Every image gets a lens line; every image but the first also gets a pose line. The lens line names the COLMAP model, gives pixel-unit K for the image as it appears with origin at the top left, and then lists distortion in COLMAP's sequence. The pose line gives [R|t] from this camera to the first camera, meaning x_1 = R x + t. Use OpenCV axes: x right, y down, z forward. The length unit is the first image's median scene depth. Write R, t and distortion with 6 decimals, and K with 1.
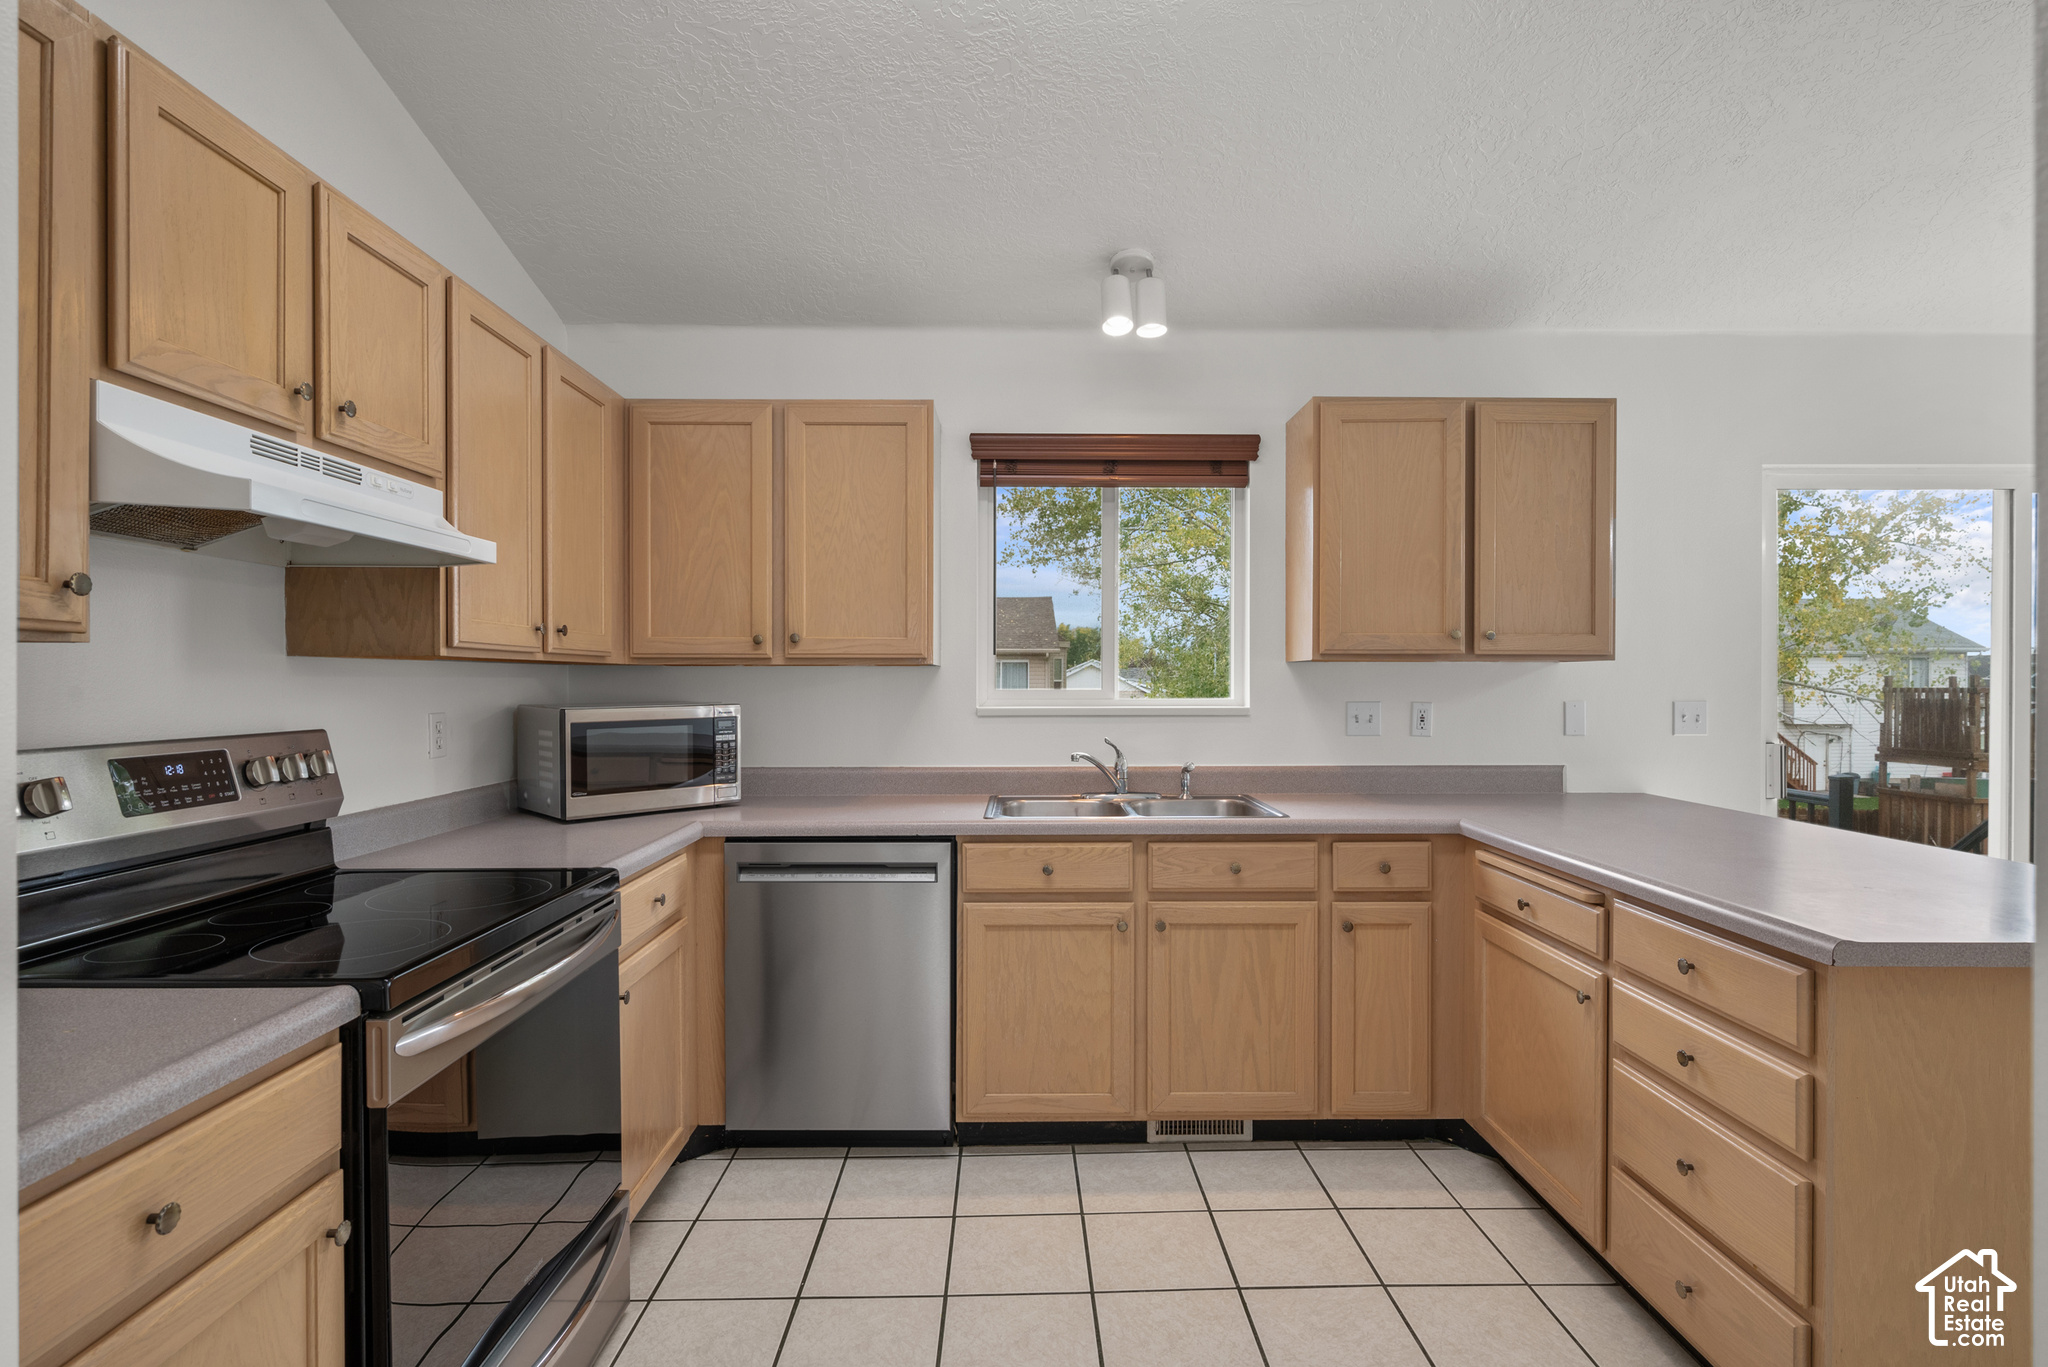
lens RADIAL K [[1010.4, 0, 1033.2], [0, 1010.4, 684.7], [0, 0, 1]] dist [0.005012, 0.000667]
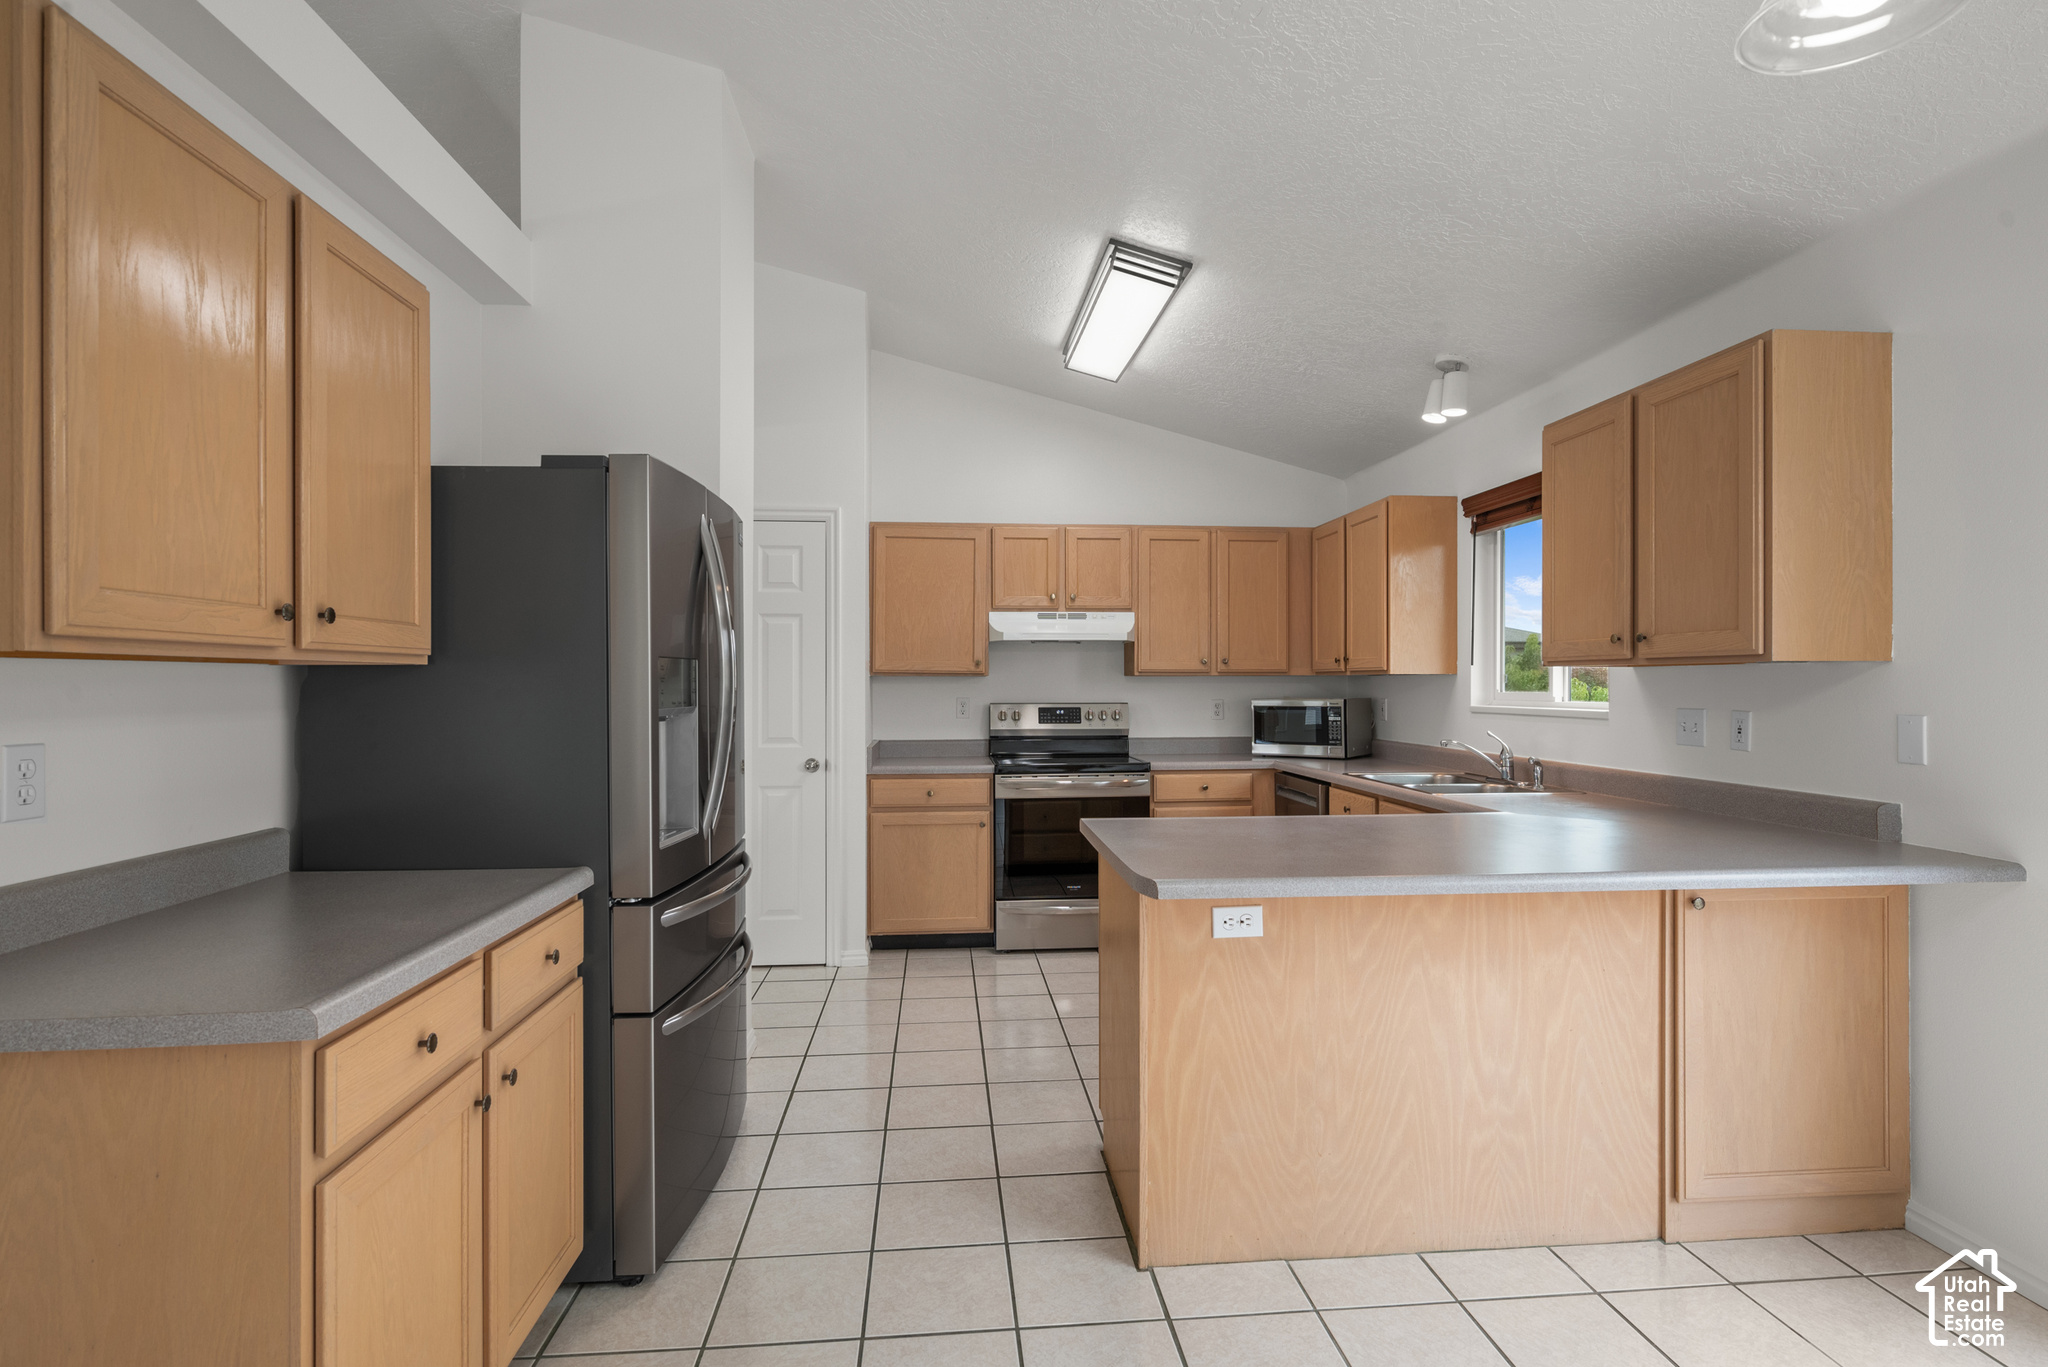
lens RADIAL K [[1010.4, 0, 1029.2], [0, 1010.4, 674.7], [0, 0, 1]] dist [0.005012, 0.000667]
pose [[0.069956, -0.009319, -0.997507, 1.486240], [-0.004841, 0.999941, -0.009681, -0.002809], [0.997538, 0.005506, 0.069907, 0.411437]]
